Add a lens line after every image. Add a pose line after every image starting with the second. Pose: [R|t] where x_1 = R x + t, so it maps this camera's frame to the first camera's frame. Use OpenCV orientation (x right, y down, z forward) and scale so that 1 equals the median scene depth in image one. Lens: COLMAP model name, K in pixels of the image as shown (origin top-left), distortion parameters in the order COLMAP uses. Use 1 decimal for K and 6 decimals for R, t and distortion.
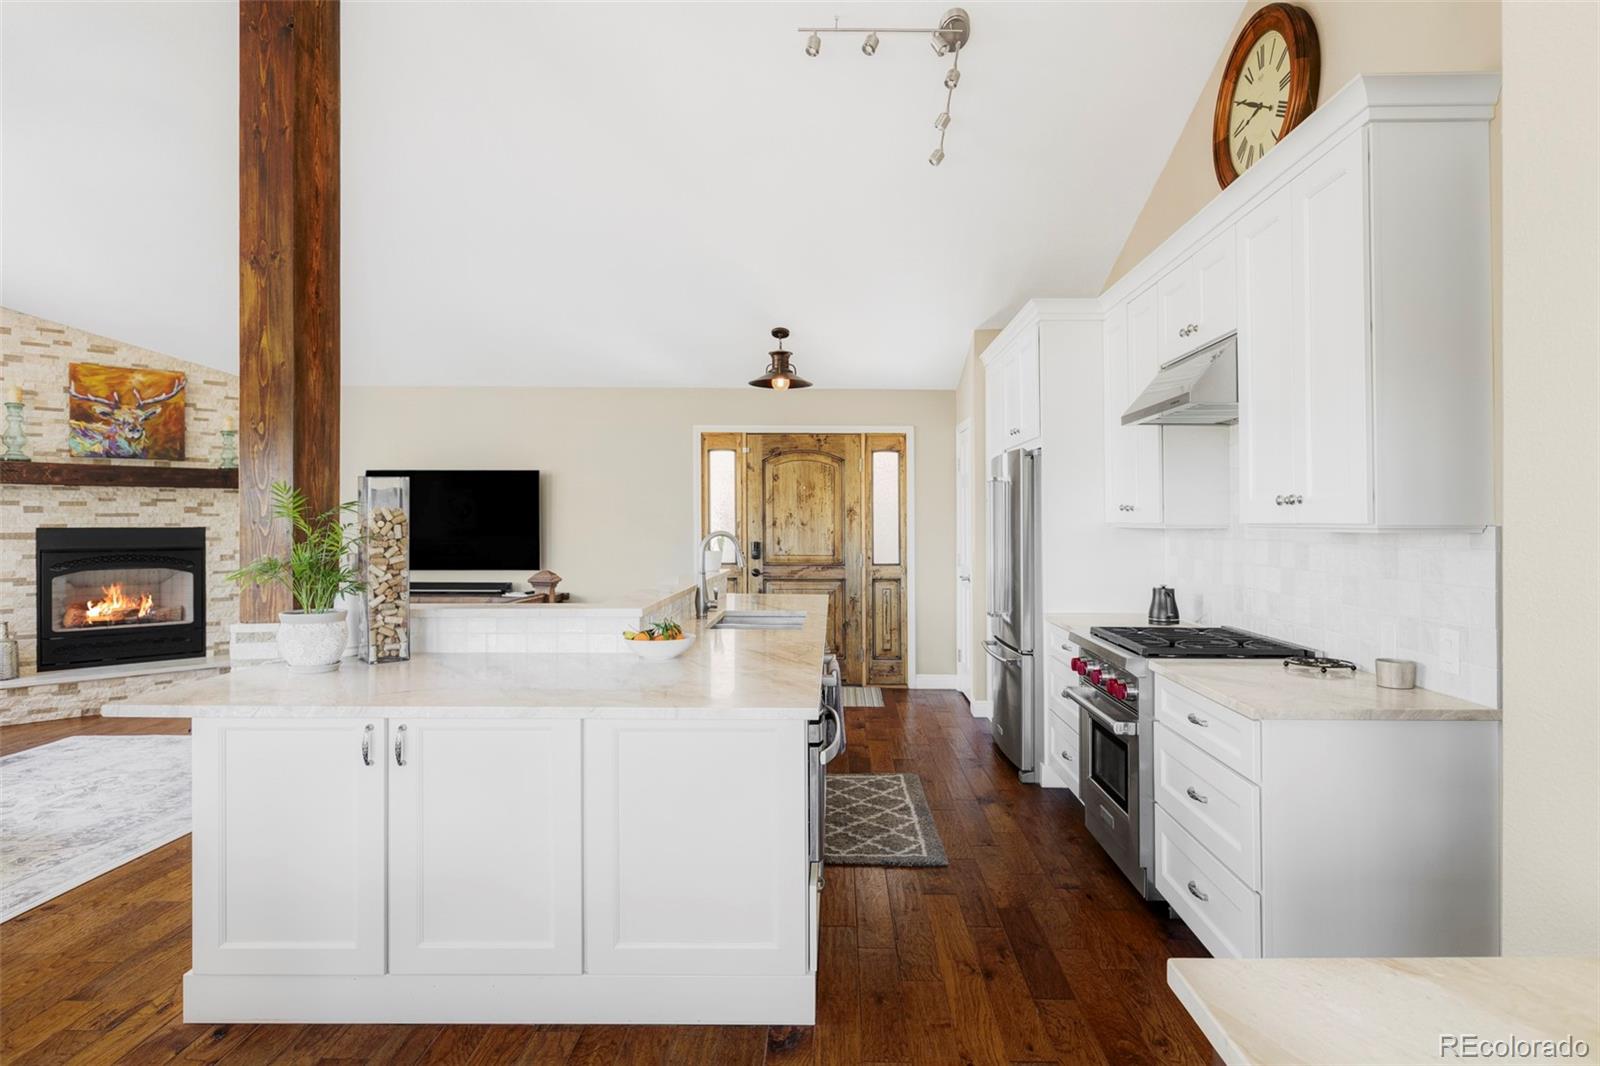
lens RADIAL K [[894.6, 0, 840.7], [0, 894.6, 524.1], [0, 0, 1]] dist [0.004910, -0.000875]
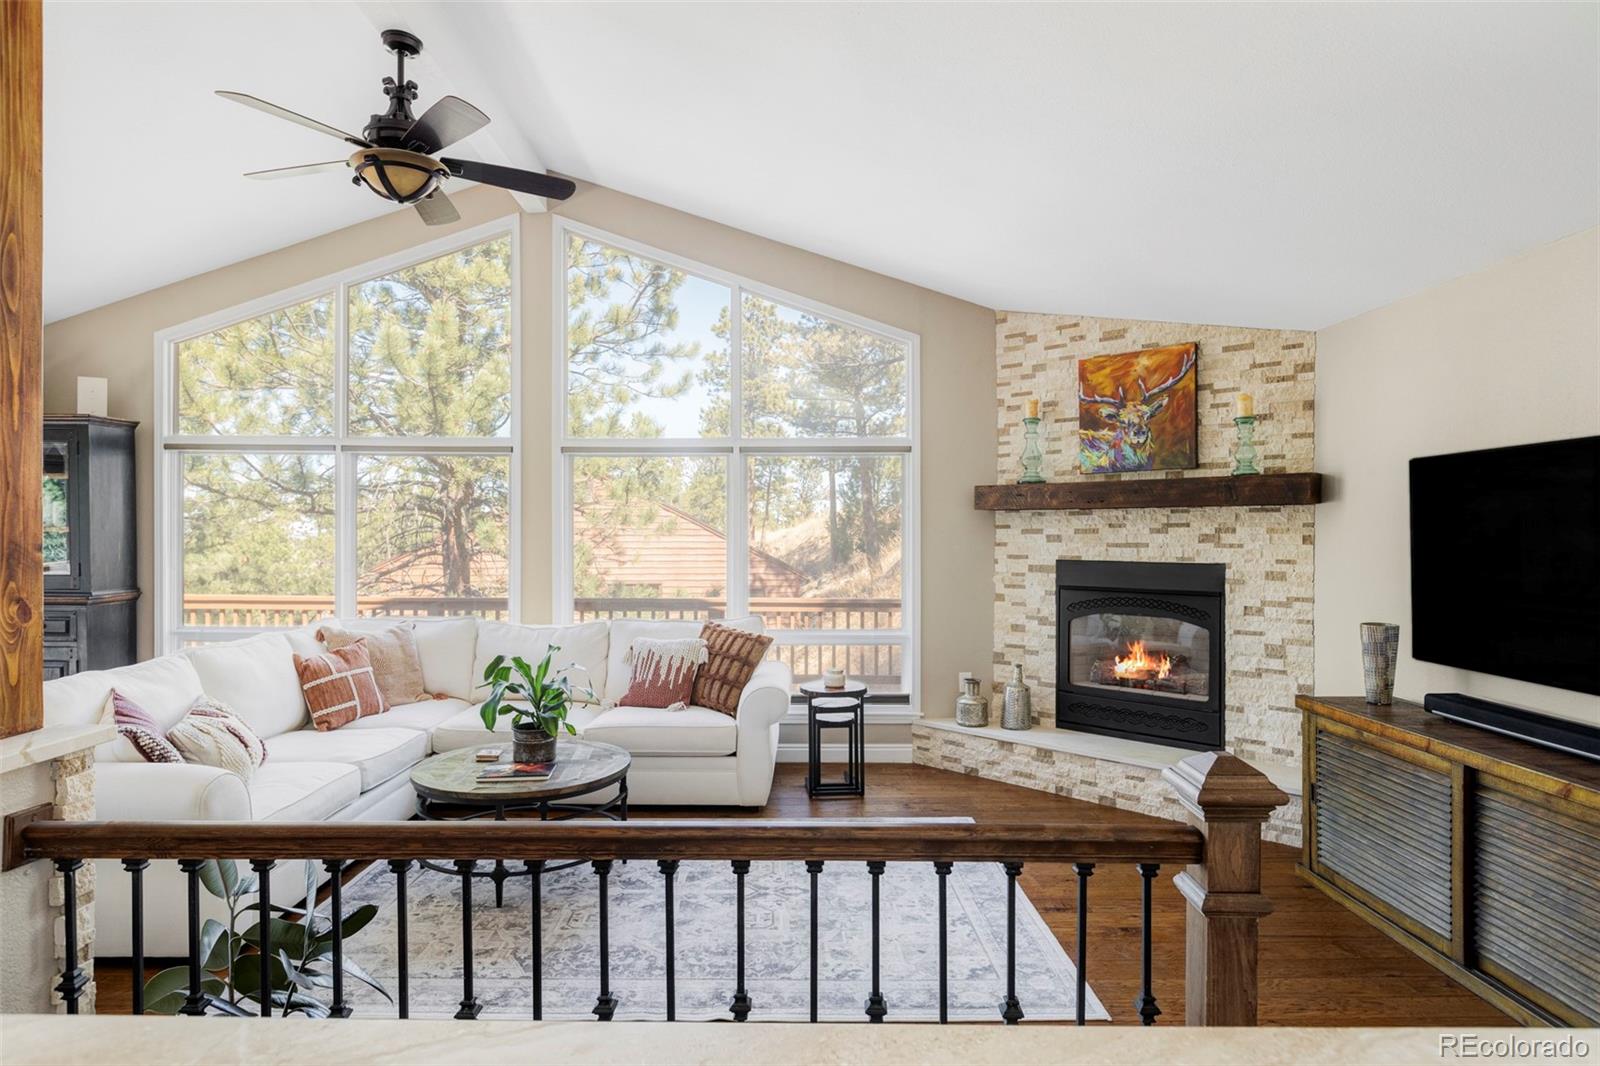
lens RADIAL K [[913.9, 0, 775.1], [0, 913.9, 540.1], [0, 0, 1]] dist [-0.003491, 0.000367]
pose [[-0.022242, 0.006409, -0.999732, -0.013007], [-0.005805, 0.999962, 0.006539, -0.017276], [0.999736, 0.005949, -0.022204, 0.685123]]
